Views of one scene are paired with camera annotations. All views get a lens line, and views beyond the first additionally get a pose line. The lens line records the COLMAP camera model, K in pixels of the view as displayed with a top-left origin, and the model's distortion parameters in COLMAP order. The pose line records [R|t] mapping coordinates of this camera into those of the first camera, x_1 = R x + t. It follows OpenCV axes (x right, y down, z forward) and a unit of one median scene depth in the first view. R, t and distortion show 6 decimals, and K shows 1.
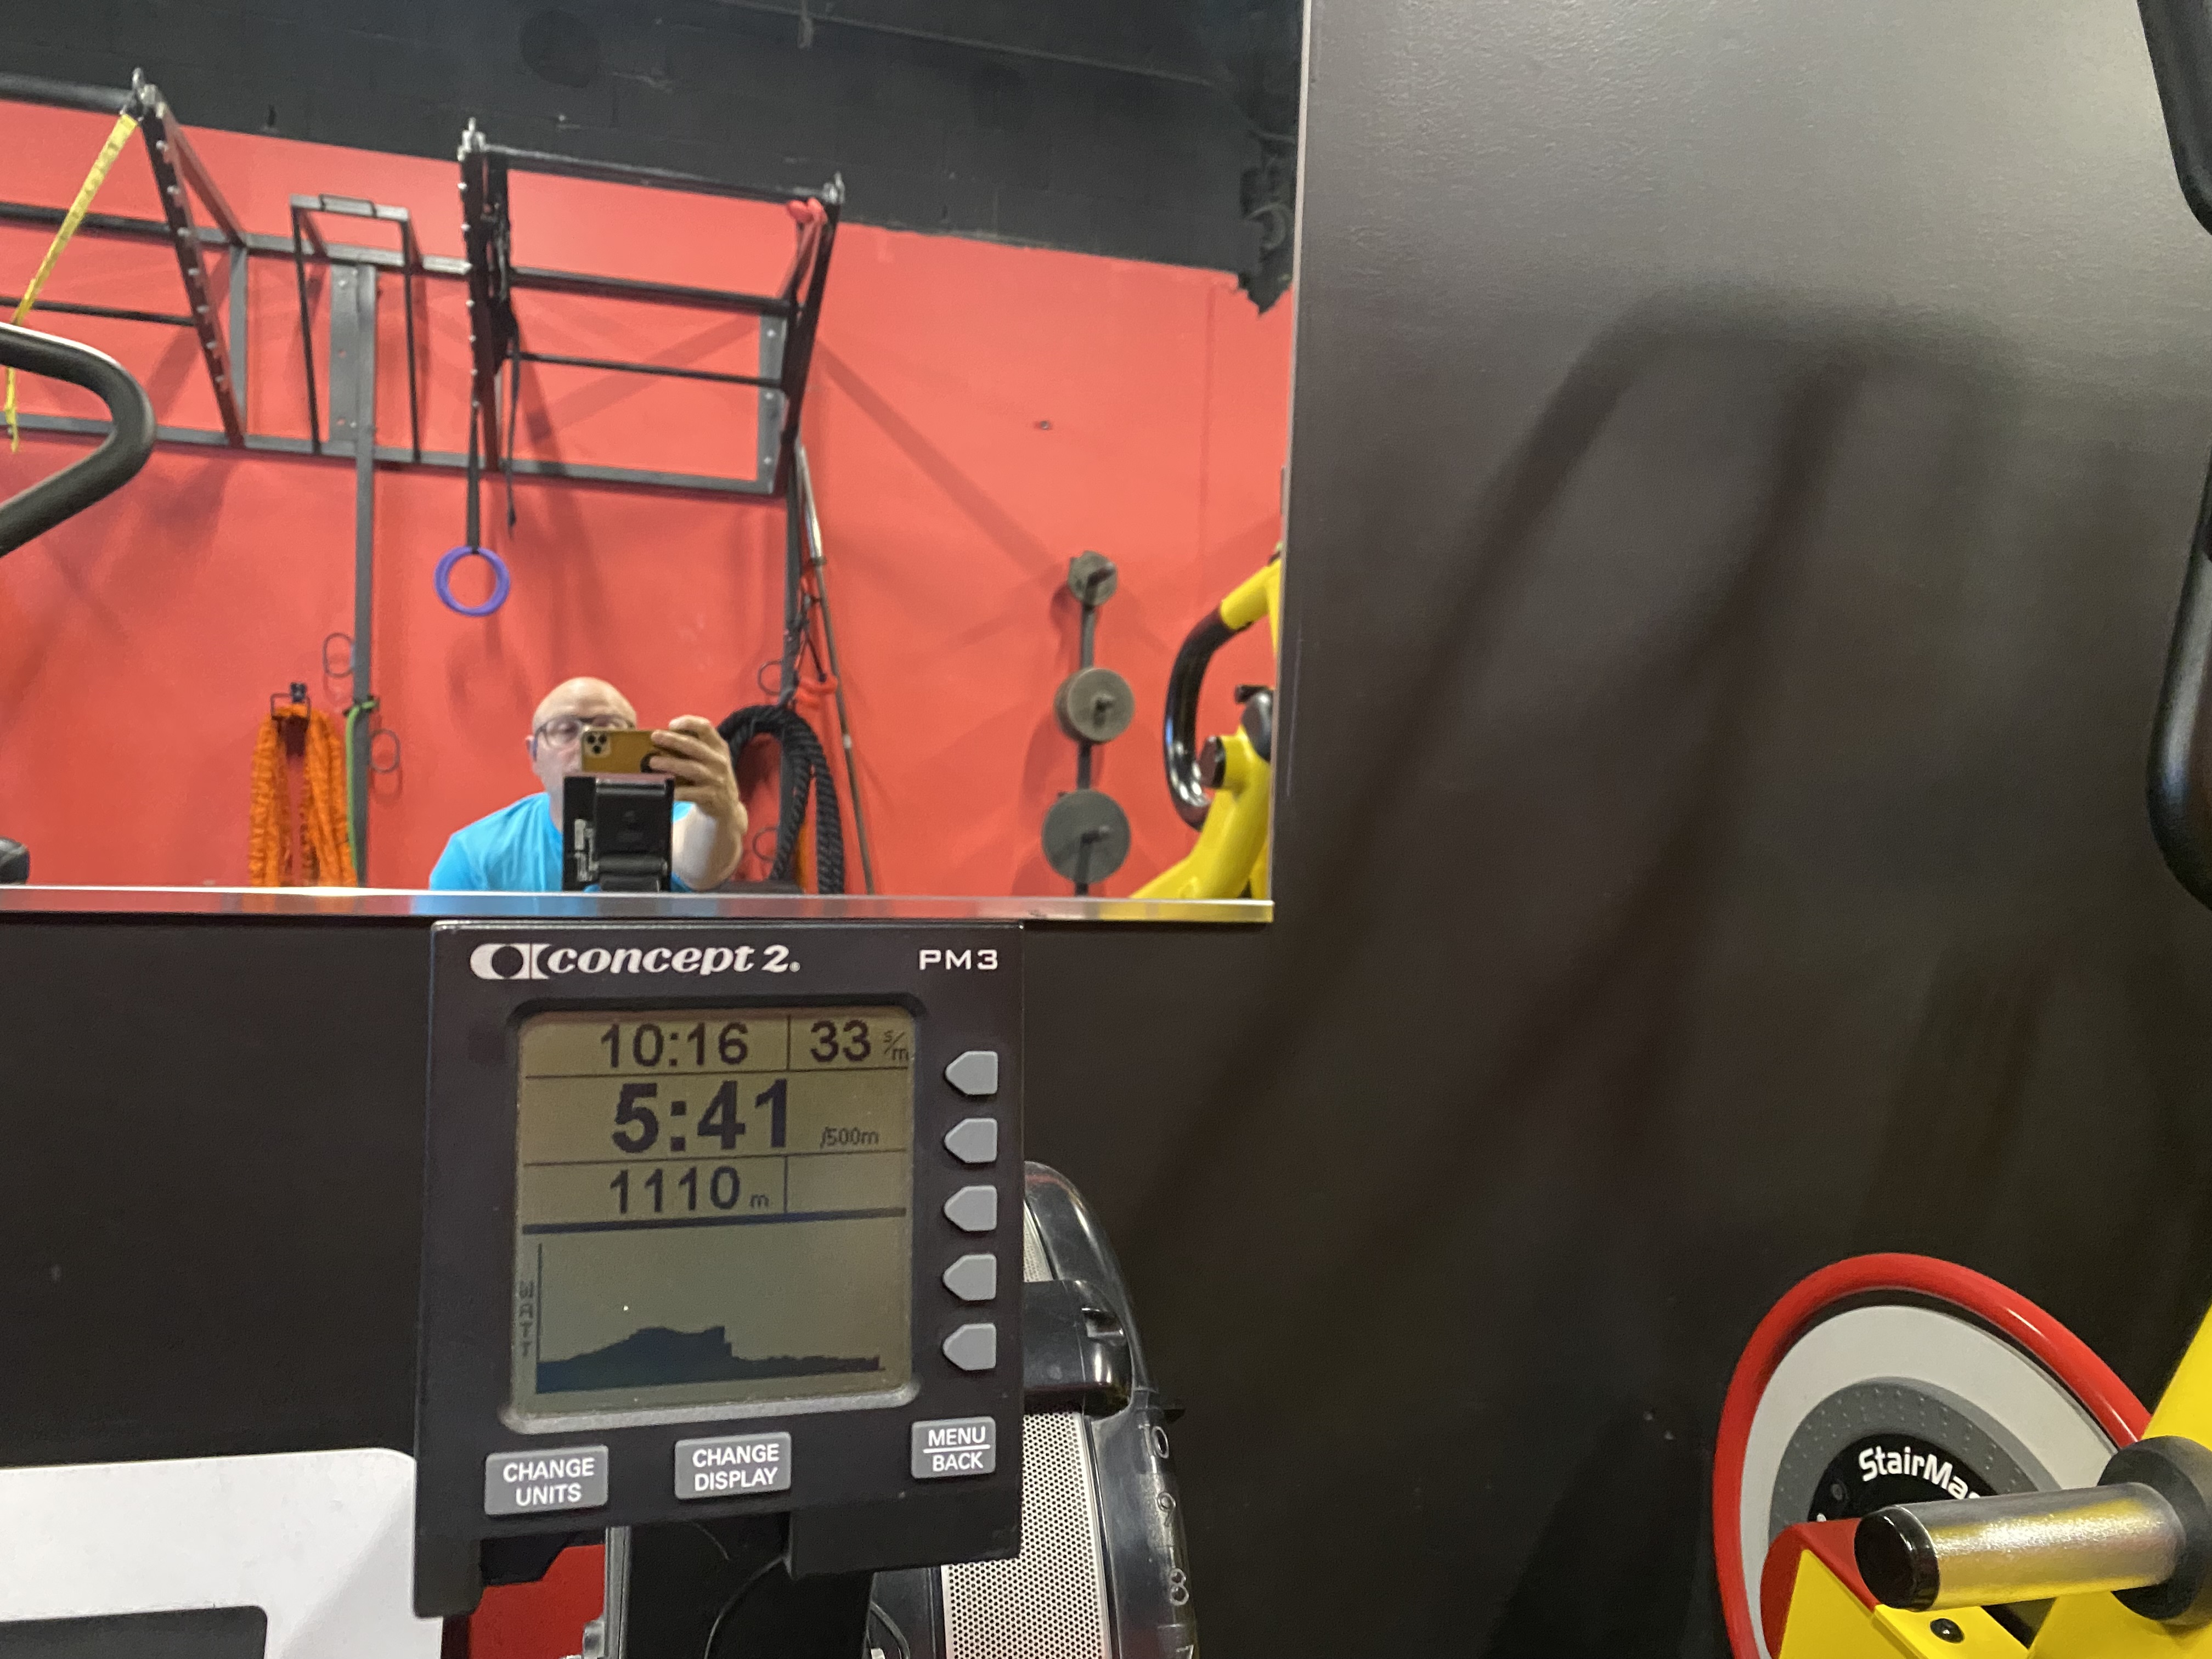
lens RADIAL K [[1865.2, 0, 1116.6], [0, 1865.2, 827.1], [0, 0, 1]] dist [0.197913, -0.497790]
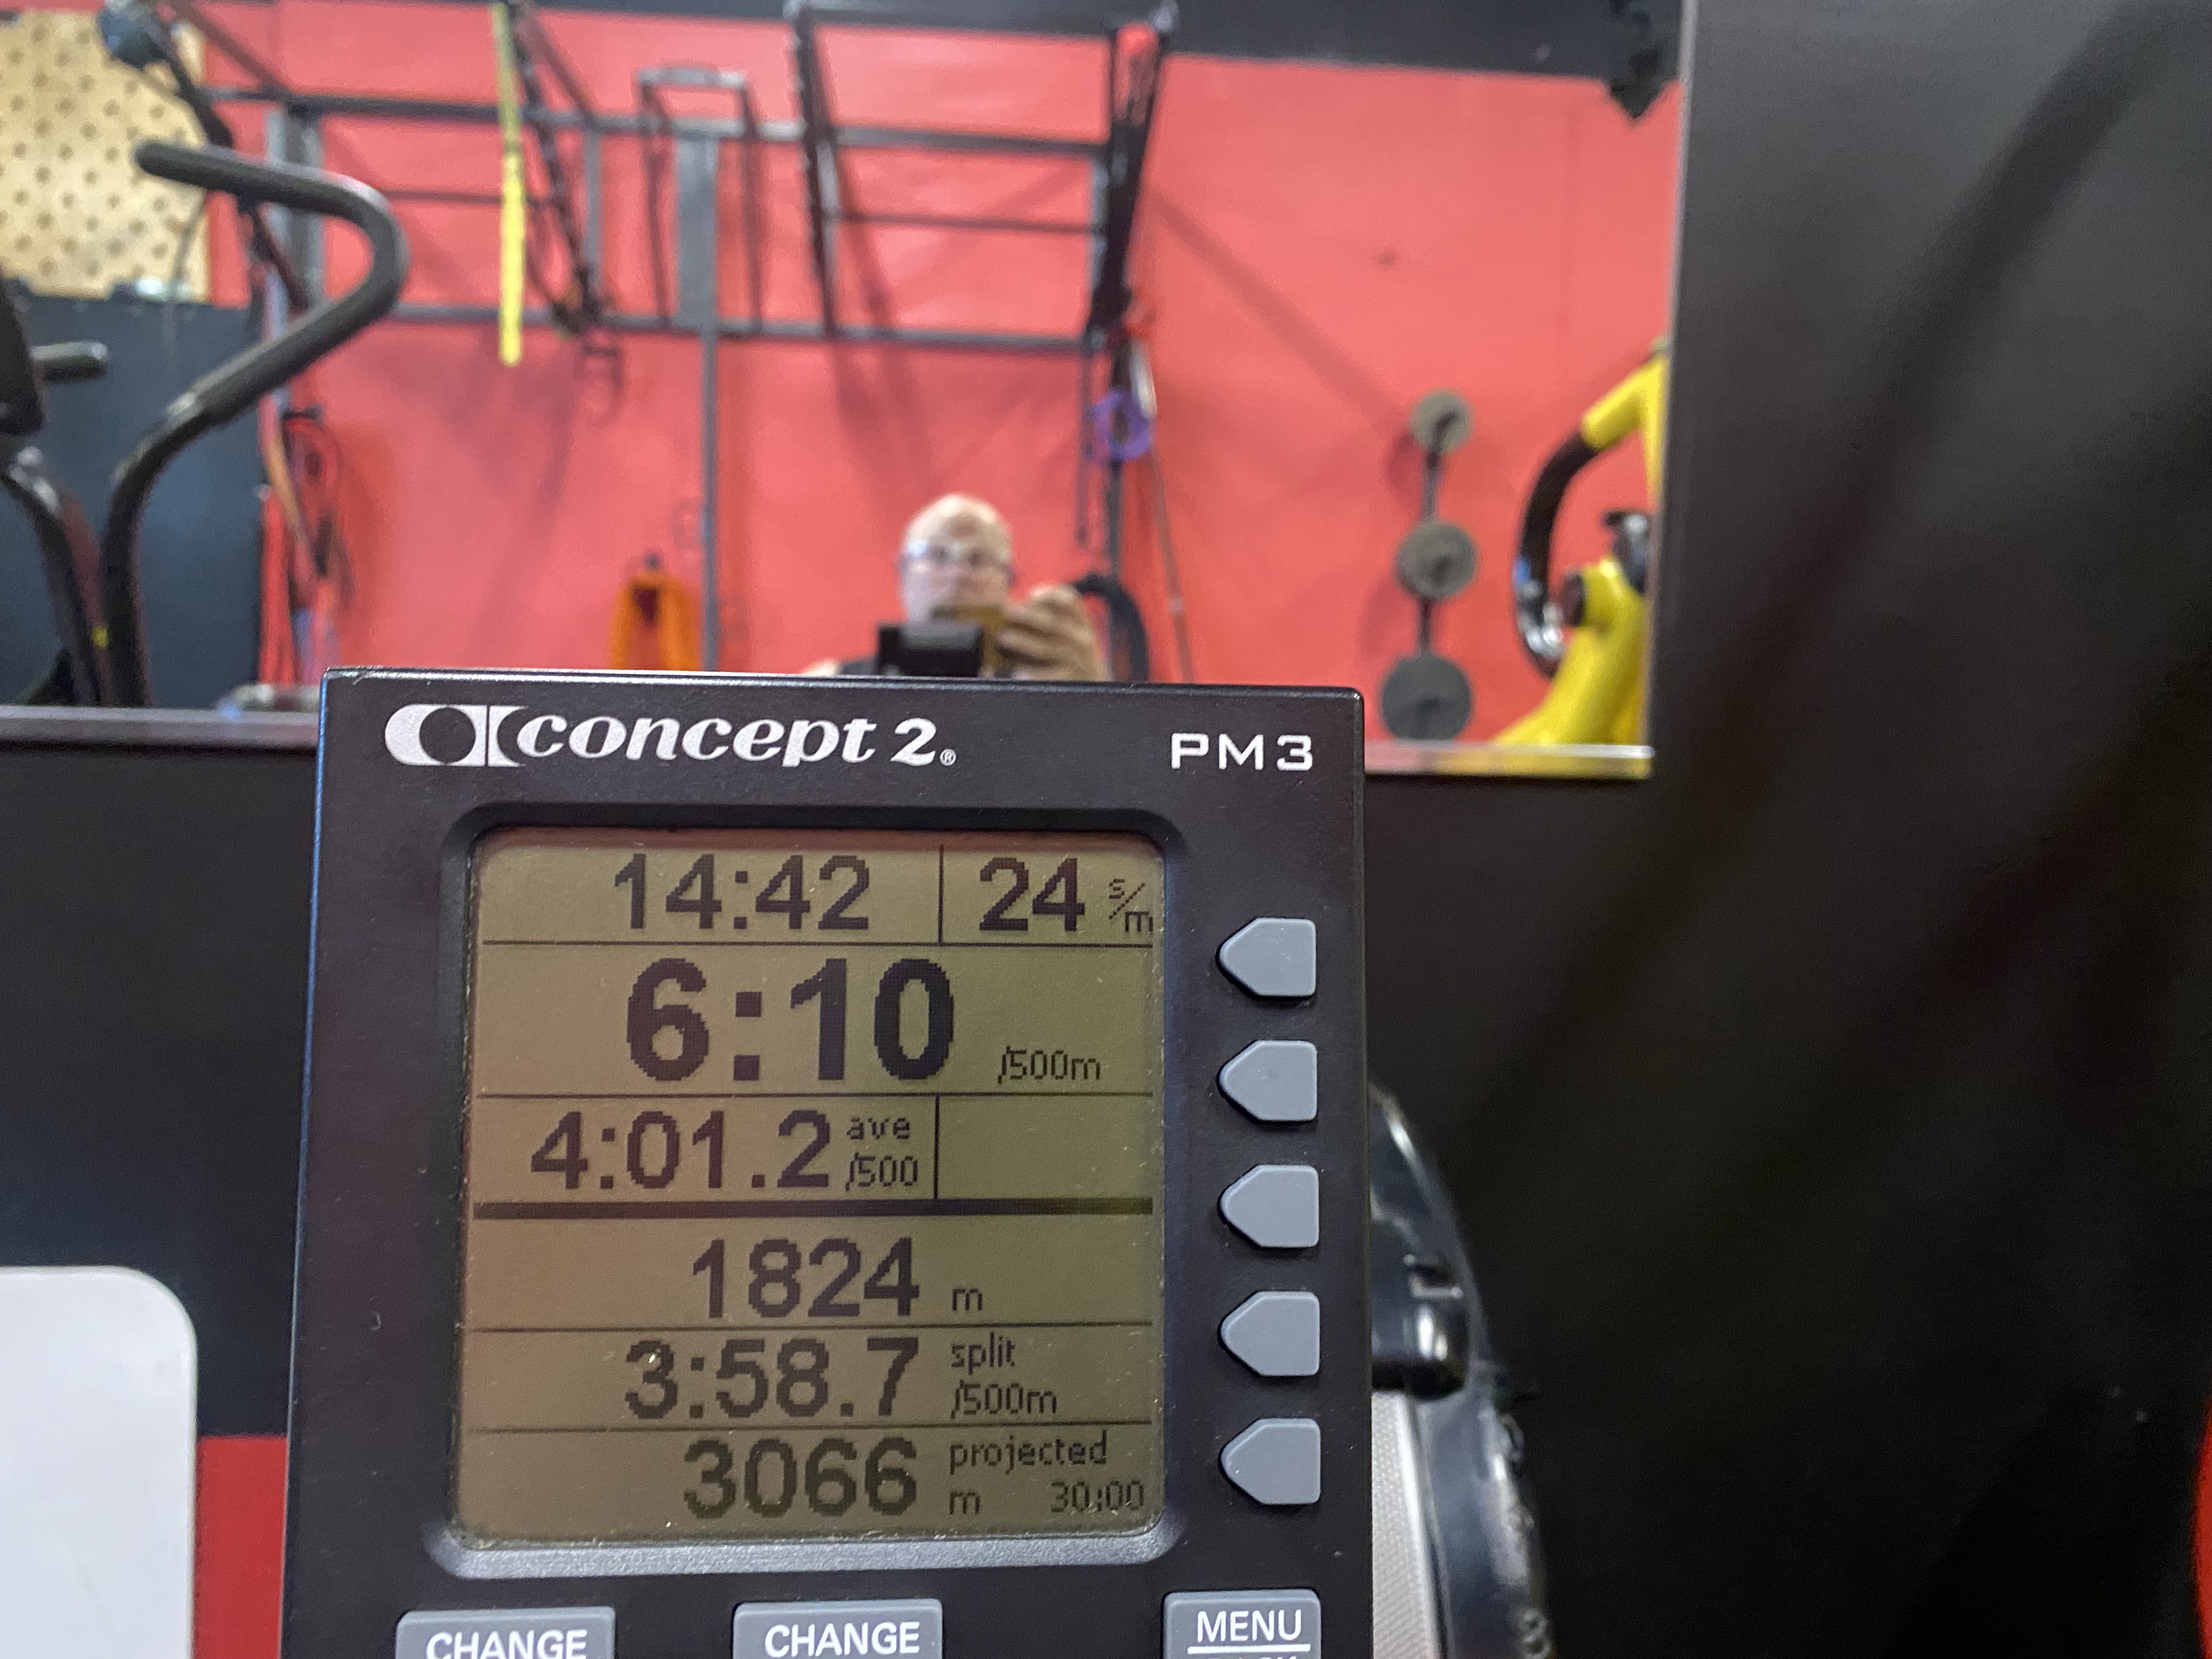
lens RADIAL K [[1680.8, 0, 1076.4], [0, 1680.8, 816.9], [0, 0, 1]] dist [0.141739, -0.423432]
pose [[0.982569, -0.008366, -0.185712, -0.041813], [0.004117, 0.999721, -0.023253, 0.105246], [0.185855, 0.022083, 0.982329, 0.522306]]
